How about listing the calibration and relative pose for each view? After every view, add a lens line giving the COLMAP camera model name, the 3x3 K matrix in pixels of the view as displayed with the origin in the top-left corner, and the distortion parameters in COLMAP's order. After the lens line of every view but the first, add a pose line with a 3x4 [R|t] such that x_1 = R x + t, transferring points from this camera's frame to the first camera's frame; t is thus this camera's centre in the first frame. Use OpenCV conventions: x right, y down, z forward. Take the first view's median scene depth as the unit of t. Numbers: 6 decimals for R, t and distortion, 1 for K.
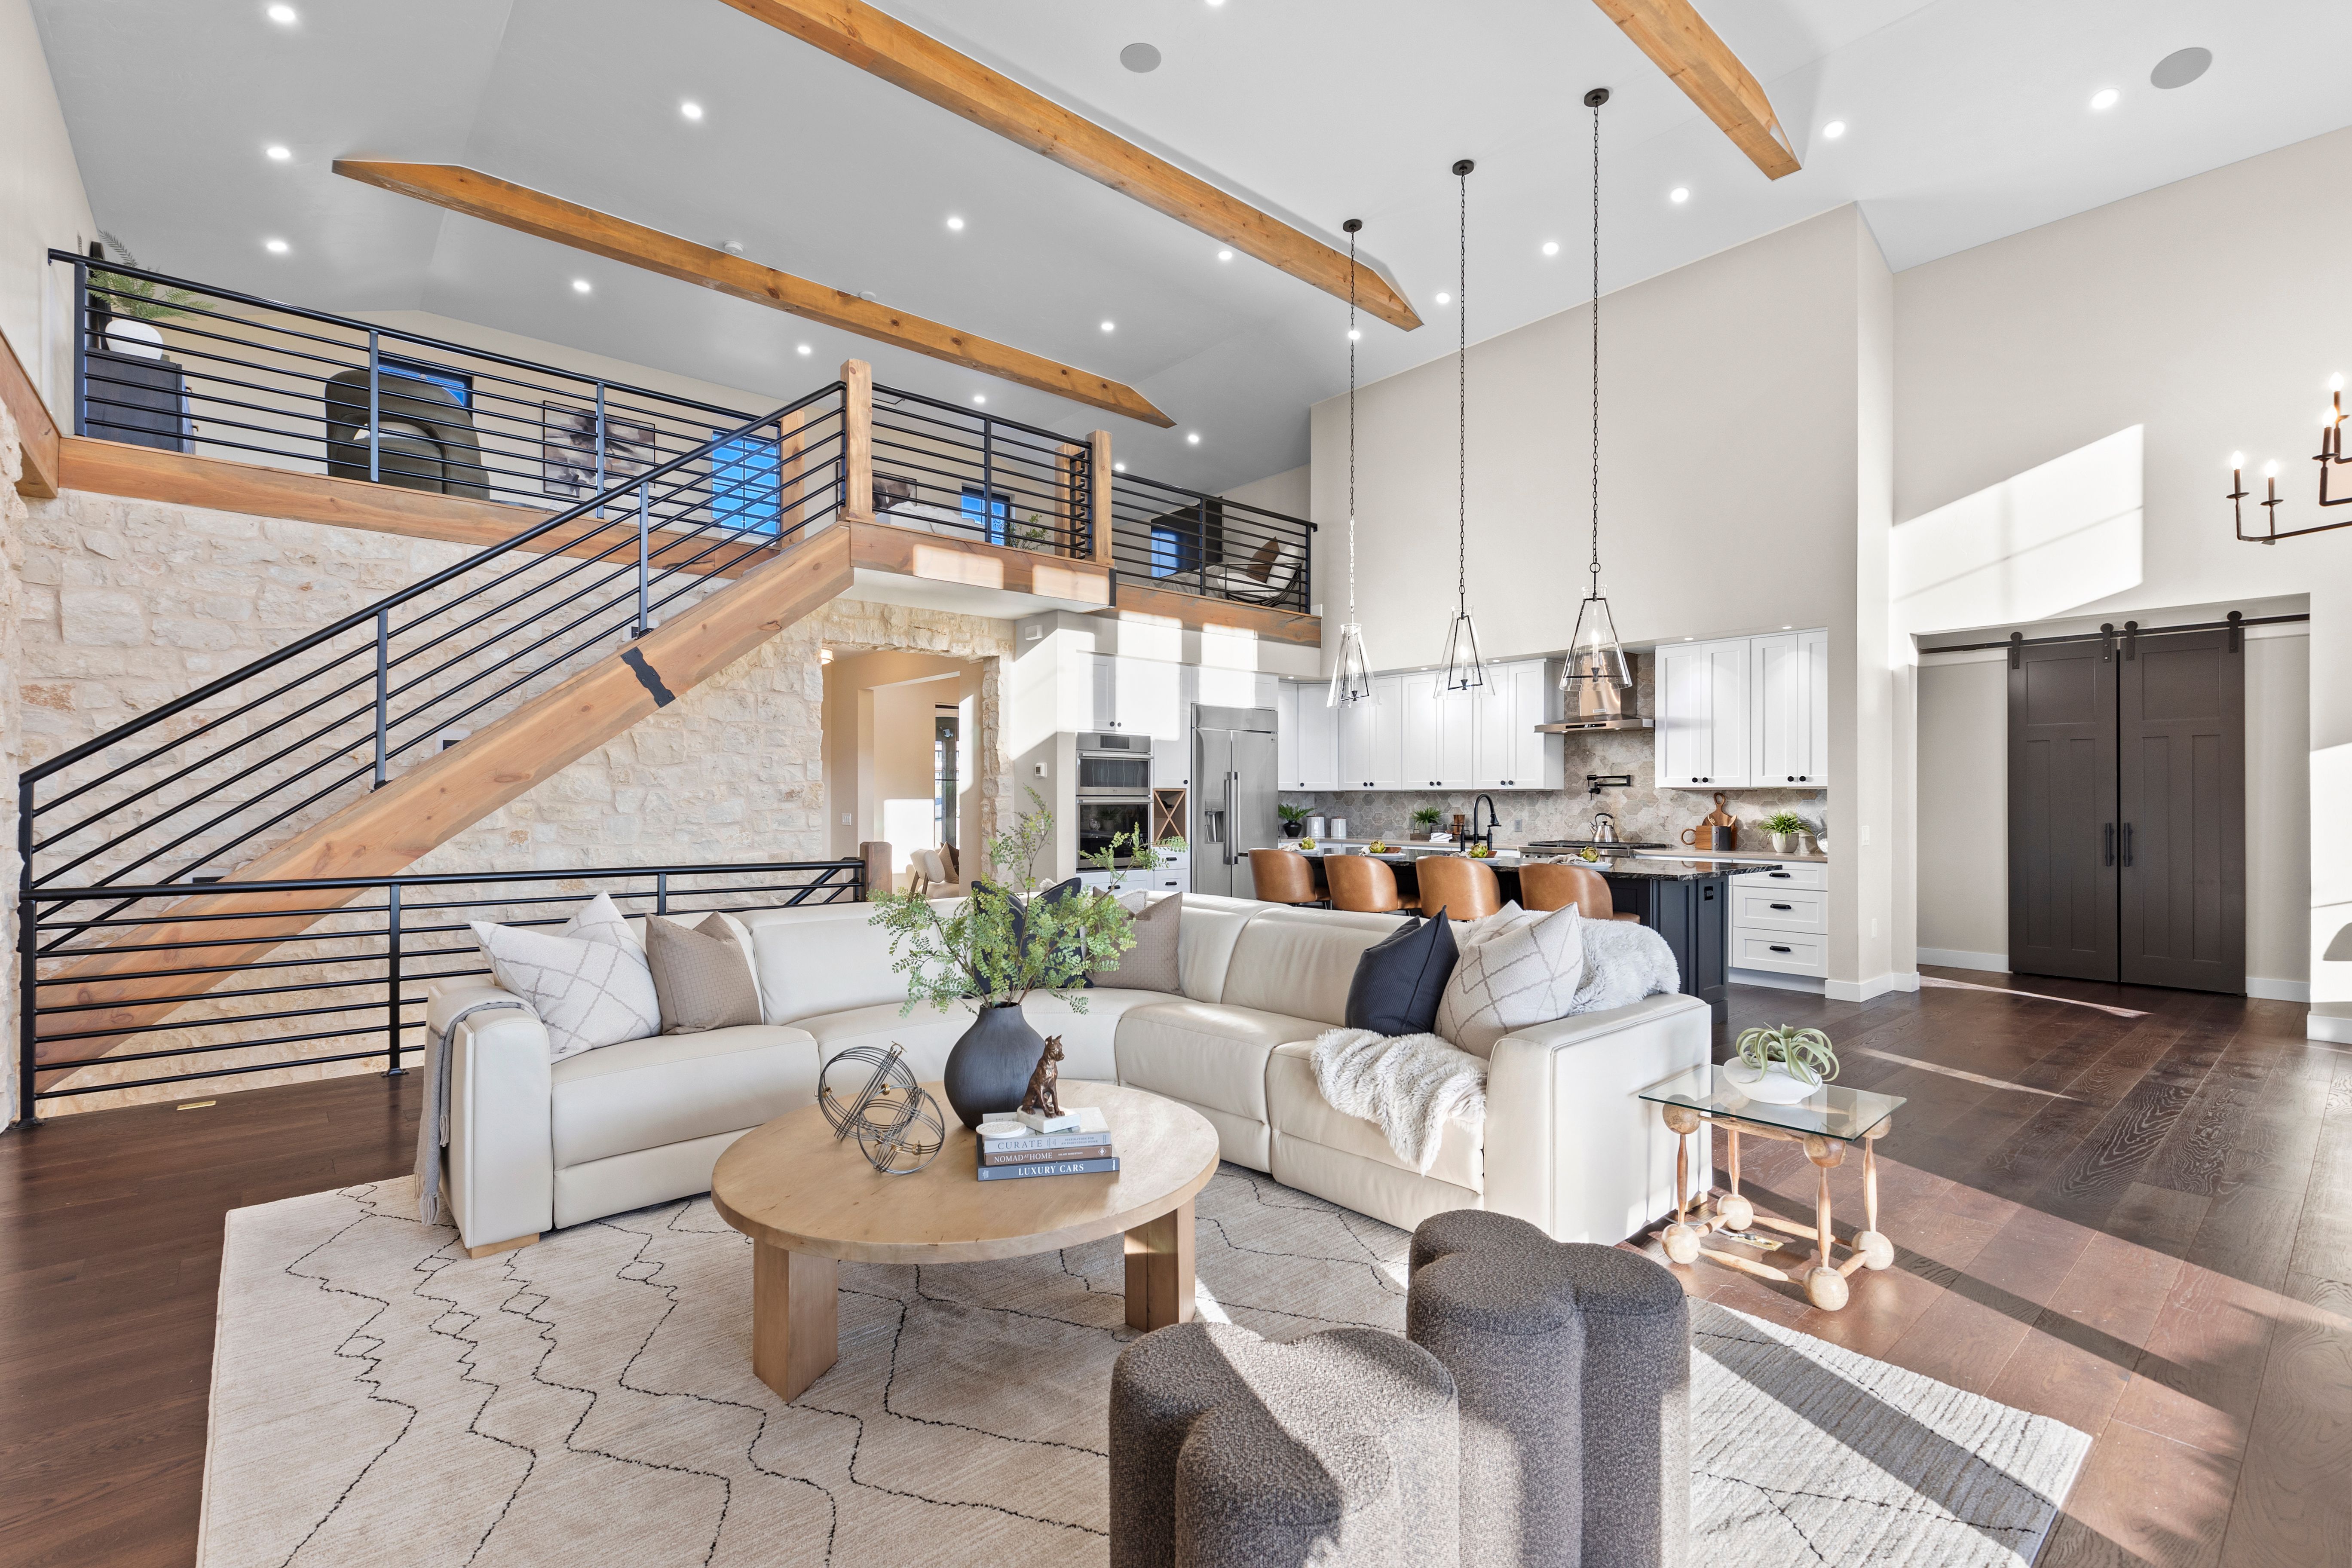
lens RADIAL K [[1064.8, 0, 1185.0], [0, 1064.8, 796.4], [0, 0, 1]] dist [-0.002471, -0.000885]
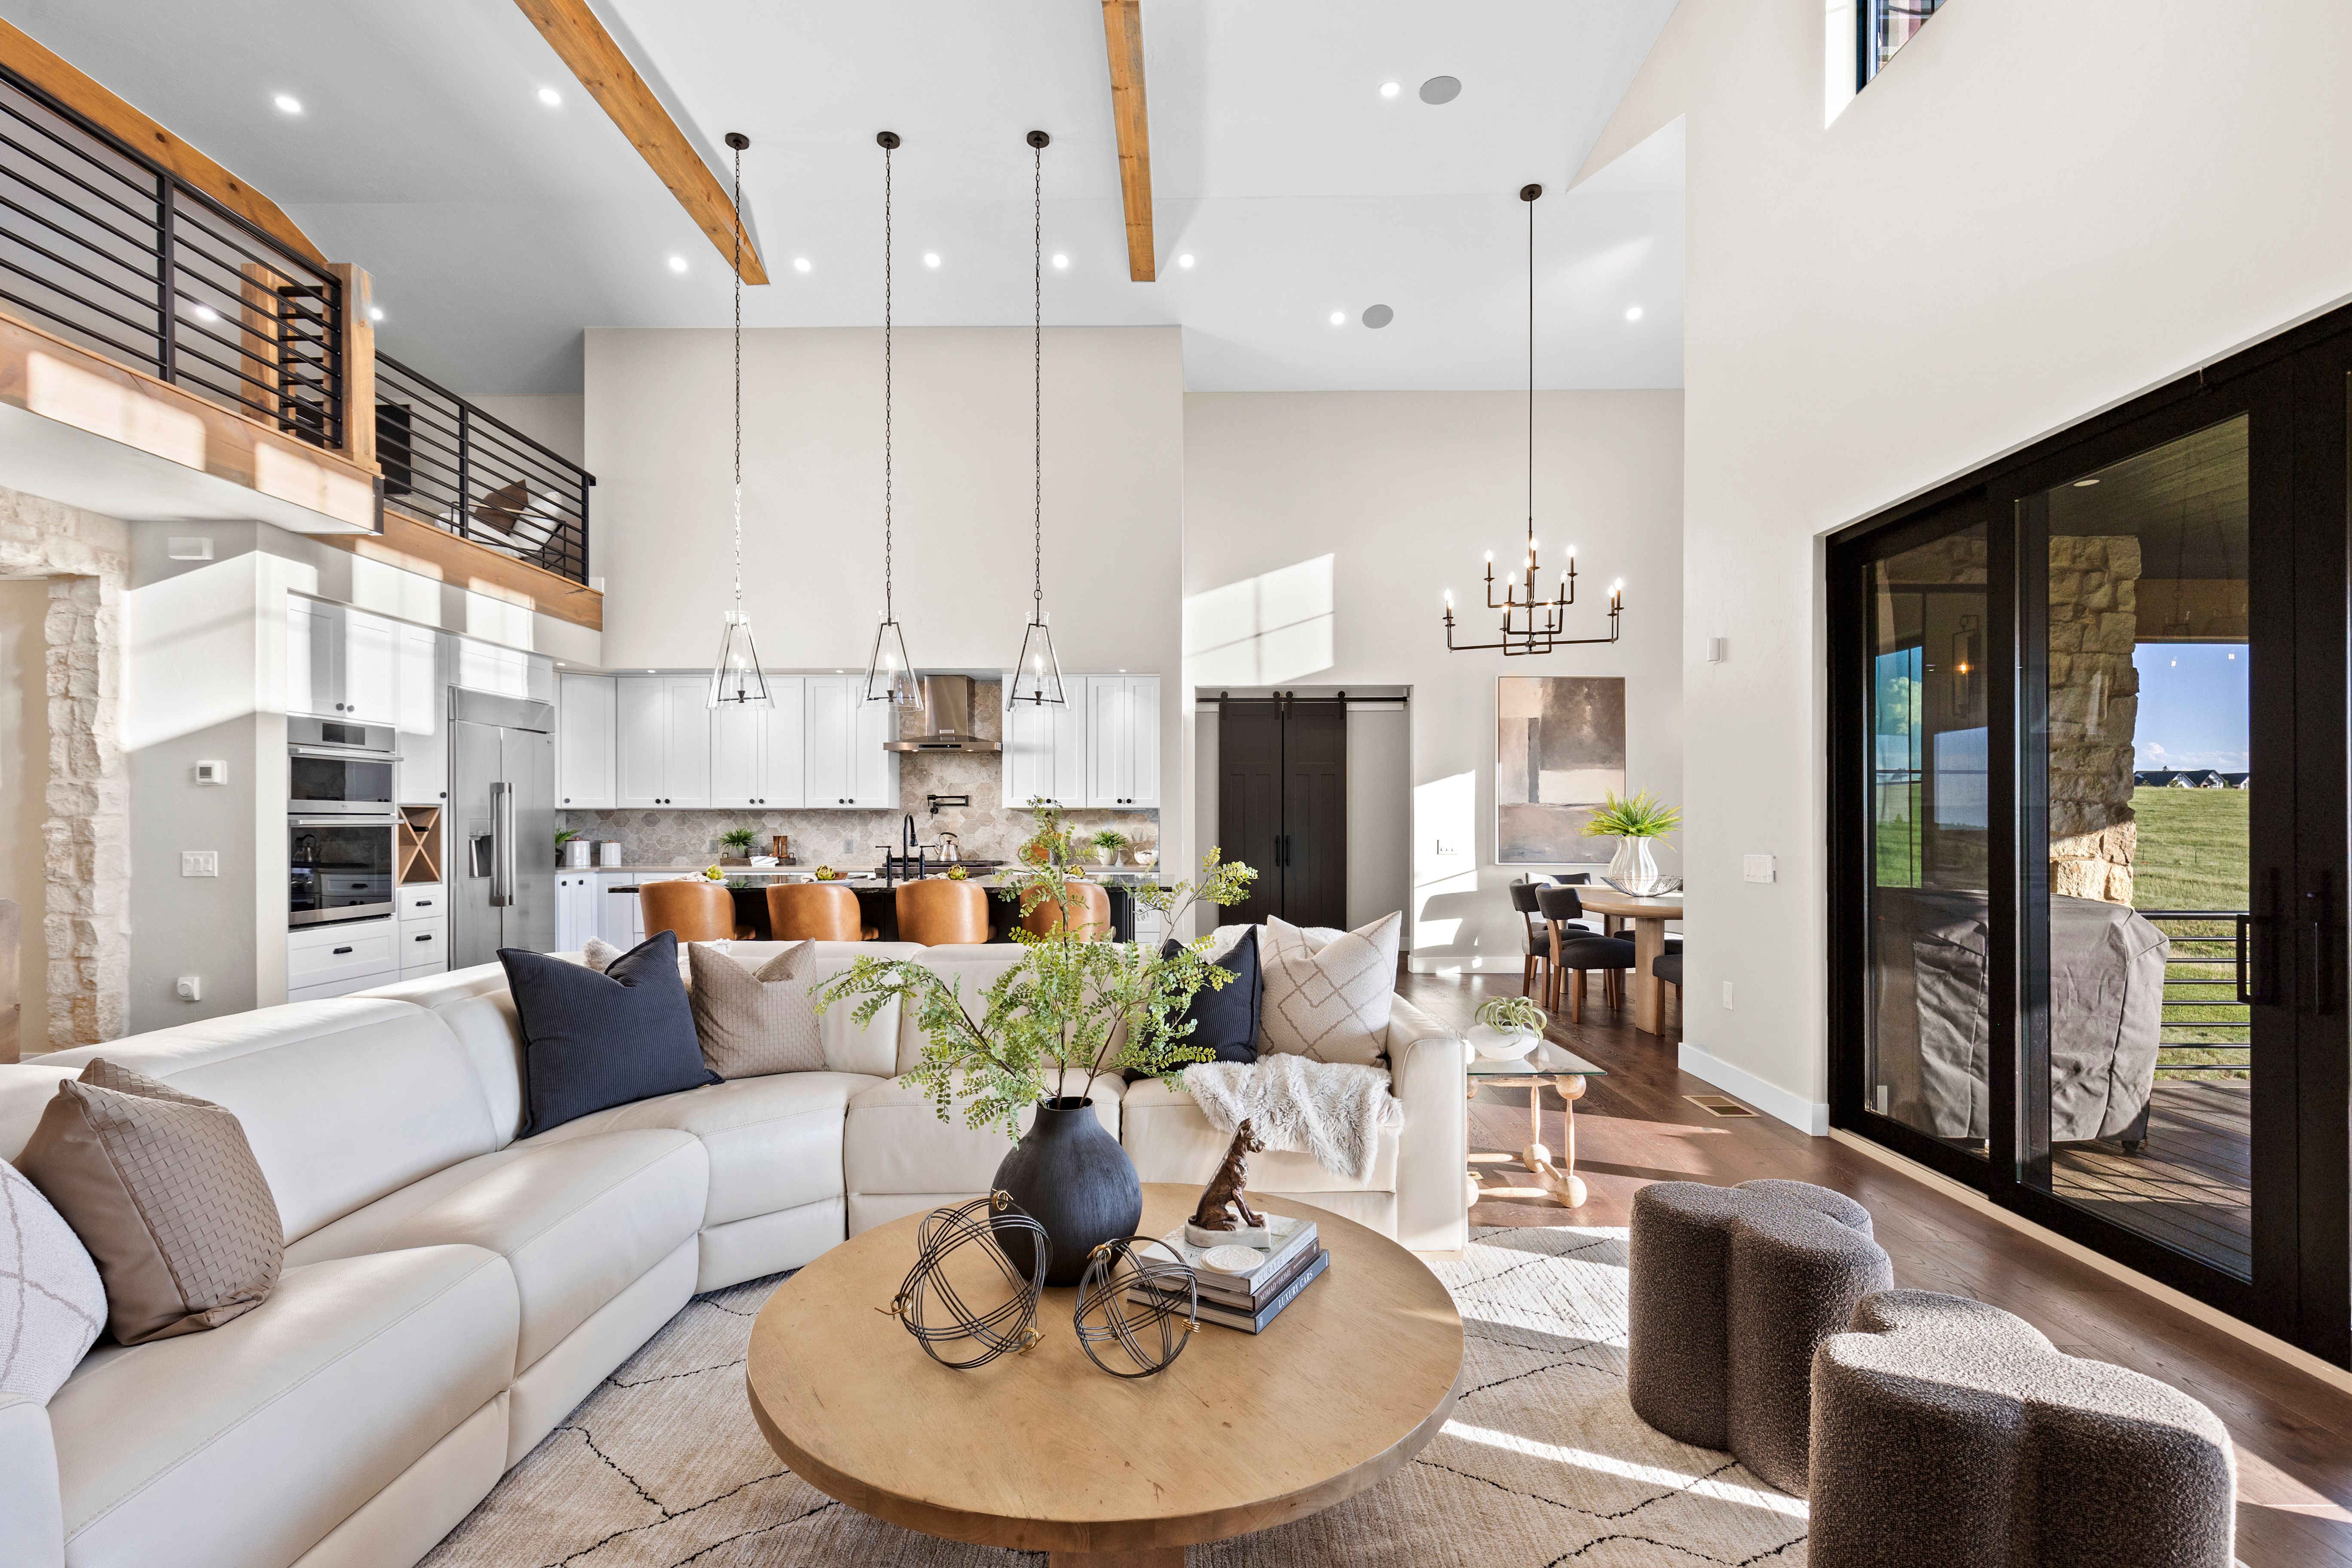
lens RADIAL K [[1064.8, 0, 1177.8], [0, 1064.8, 817.9], [0, 0, 1]] dist [-0.002471, -0.000885]
pose [[0.655355, 0.000151, 0.755321, -0.230066], [-0.001425, 0.999998, 0.001036, 0.000529], [-0.755319, -0.001755, 0.655355, 0.165863]]
